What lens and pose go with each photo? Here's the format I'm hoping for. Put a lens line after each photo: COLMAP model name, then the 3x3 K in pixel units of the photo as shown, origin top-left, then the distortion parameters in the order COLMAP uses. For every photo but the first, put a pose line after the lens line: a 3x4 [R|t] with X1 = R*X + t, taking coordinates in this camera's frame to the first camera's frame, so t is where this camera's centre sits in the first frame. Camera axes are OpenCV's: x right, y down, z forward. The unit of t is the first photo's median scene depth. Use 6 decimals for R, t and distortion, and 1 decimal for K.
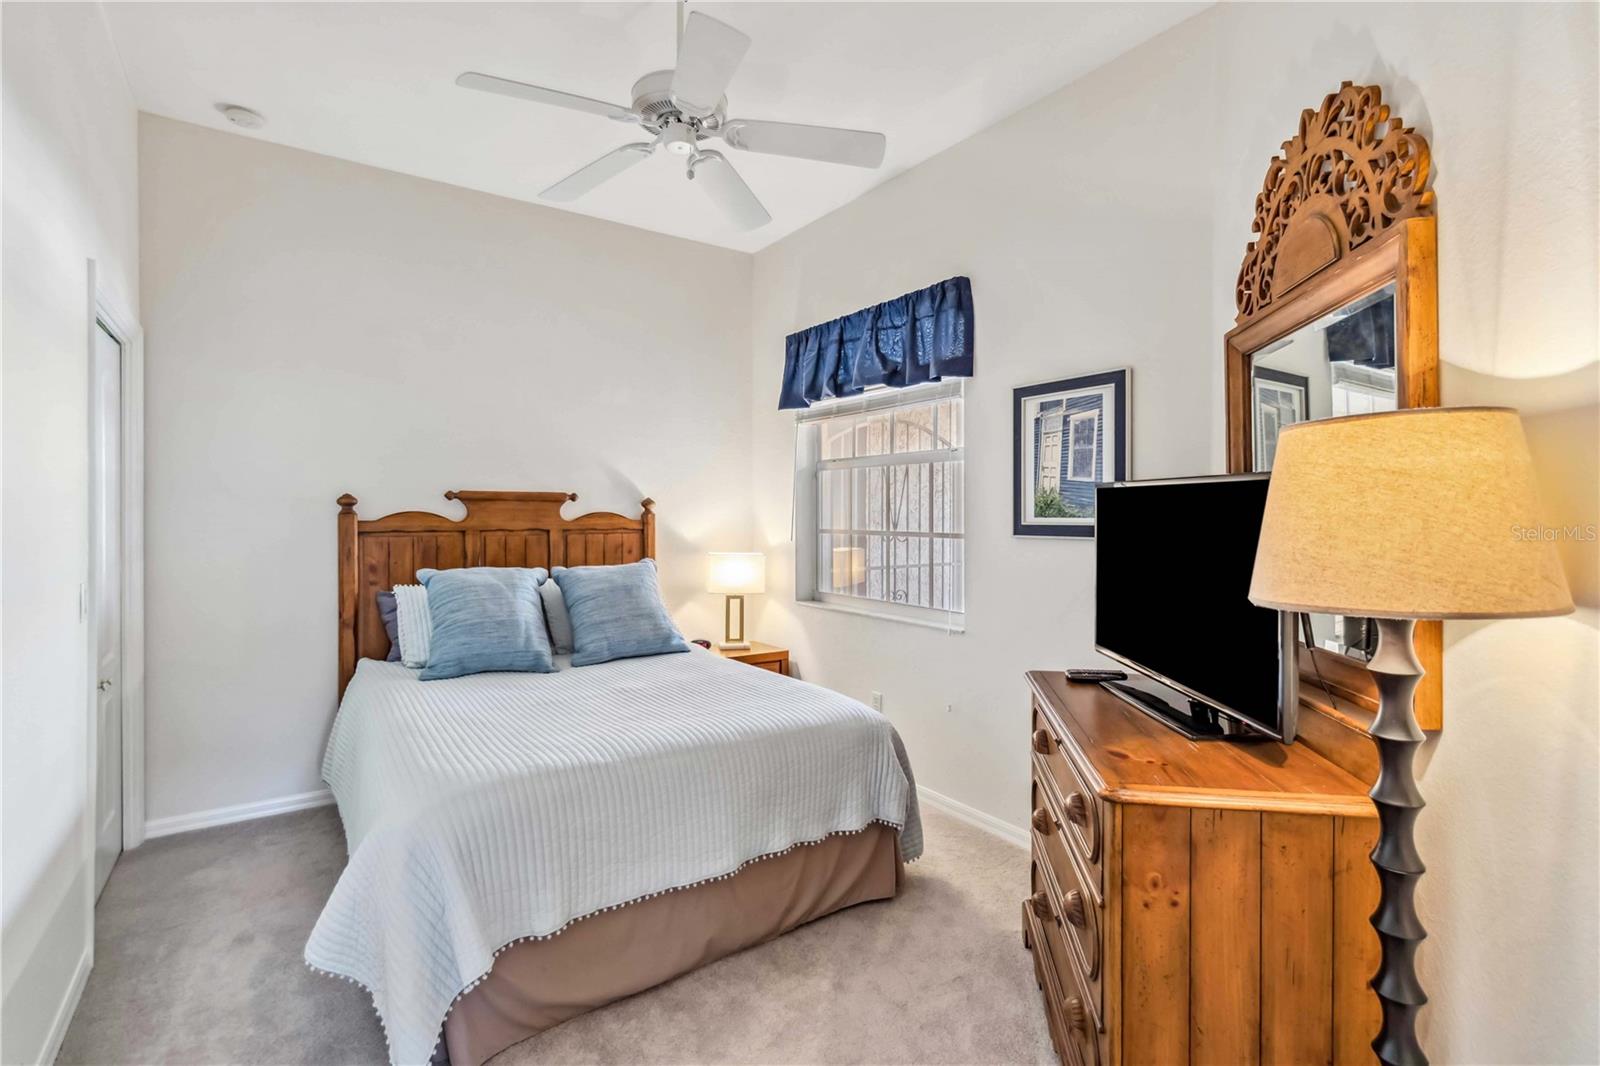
lens RADIAL K [[749.4, 0, 802.6], [0, 749.4, 528.4], [0, 0, 1]] dist [0.001105, 0.000052]
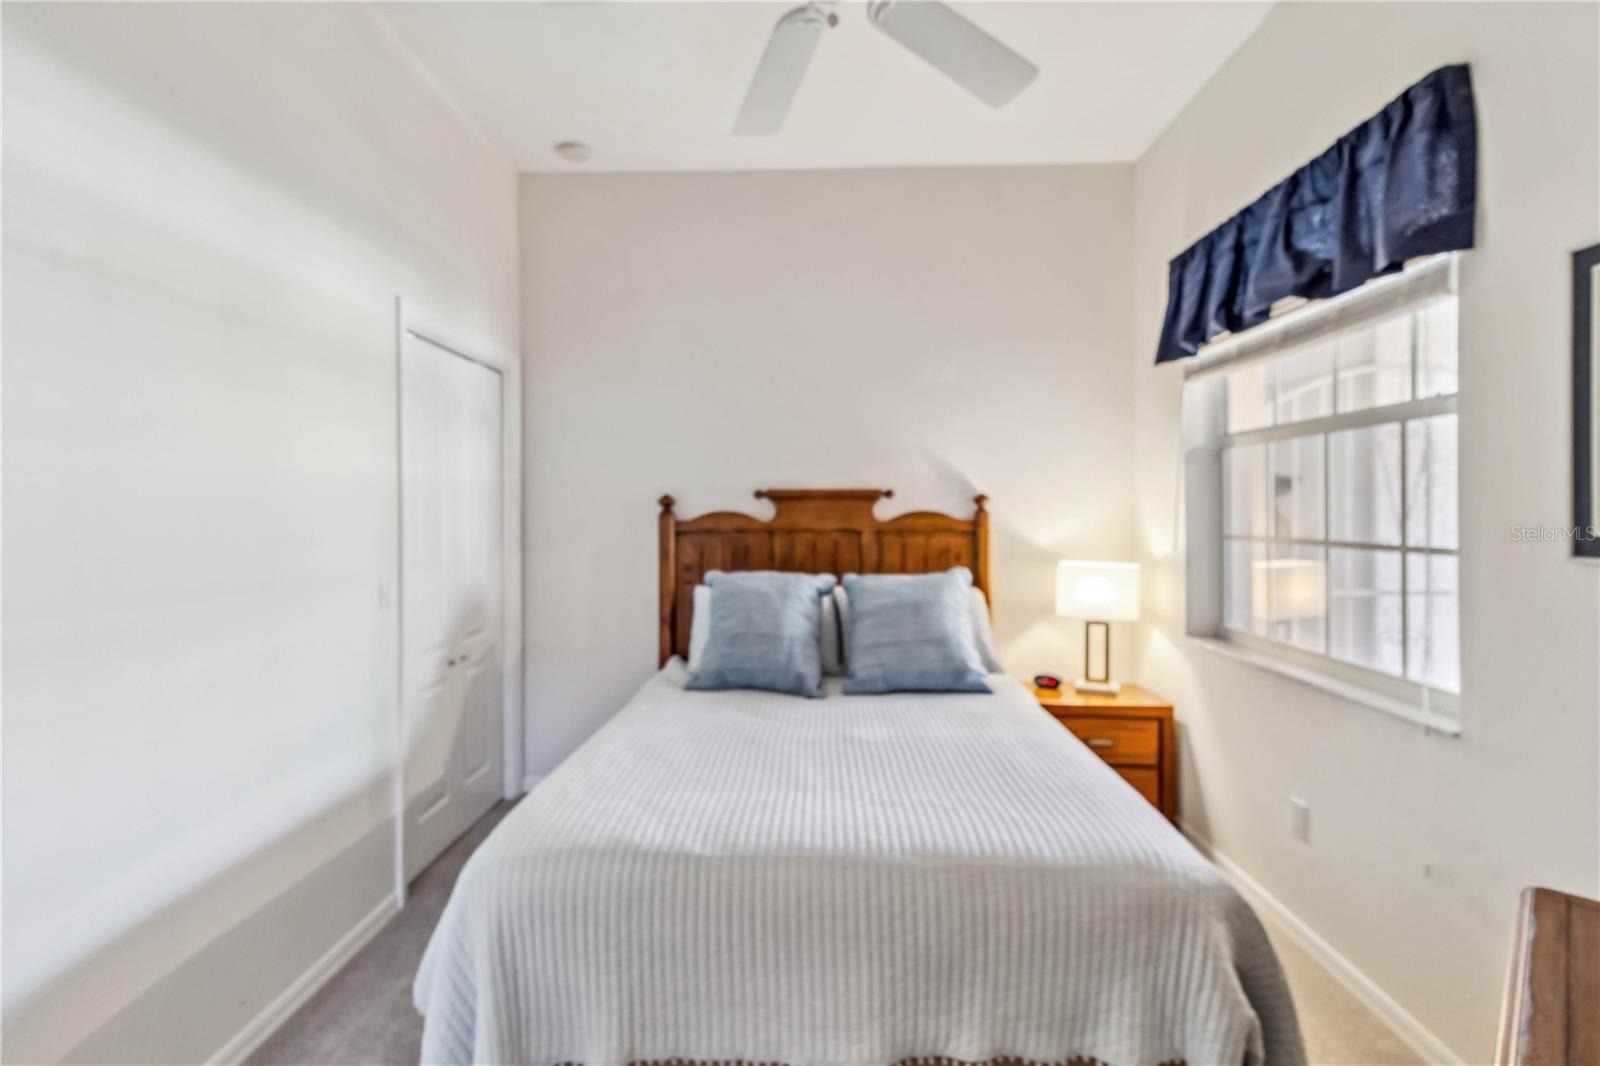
lens RADIAL K [[749.4, 0, 795.8], [0, 749.4, 517.6], [0, 0, 1]] dist [0.001105, 0.000052]
pose [[0.800997, 0.000928, -0.598668, 0.146467], [-0.006671, 0.999951, -0.007375, -0.007717], [0.598631, 0.009901, 0.800964, 0.271042]]
